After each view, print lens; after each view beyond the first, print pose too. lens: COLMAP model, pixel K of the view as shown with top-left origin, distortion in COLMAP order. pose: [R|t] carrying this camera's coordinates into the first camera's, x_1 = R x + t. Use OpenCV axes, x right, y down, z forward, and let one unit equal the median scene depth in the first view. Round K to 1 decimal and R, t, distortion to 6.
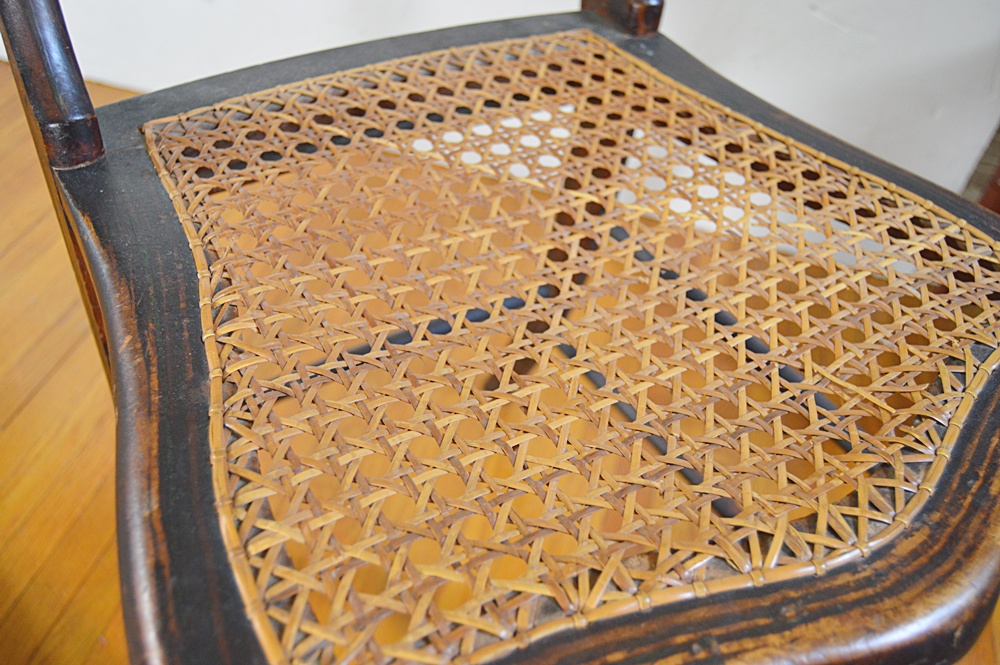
lens RADIAL K [[929.6, 0, 500.0], [0, 929.6, 332.5], [0, 0, 1]] dist [-0.074171, 0.000317]
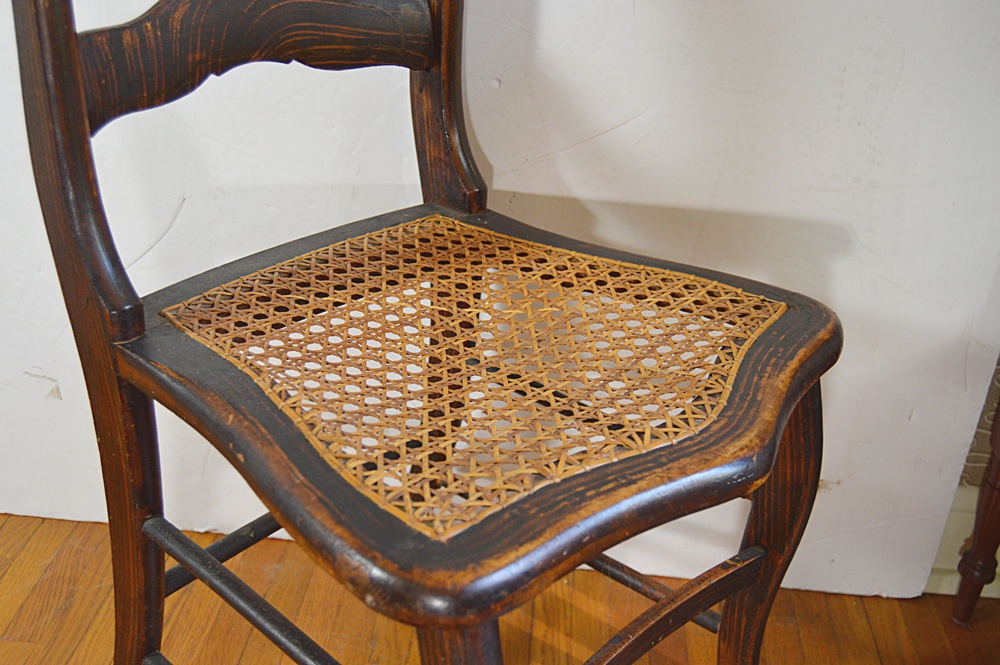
lens RADIAL K [[1110.9, 0, 500.0], [0, 1110.9, 332.5], [0, 0, 1]] dist [-0.013253, -0.026693]
pose [[0.958784, -0.168454, 0.228816, -0.410683], [0.222002, 0.946737, -0.233246, 0.452667], [-0.177338, 0.274430, 0.945114, -0.987780]]
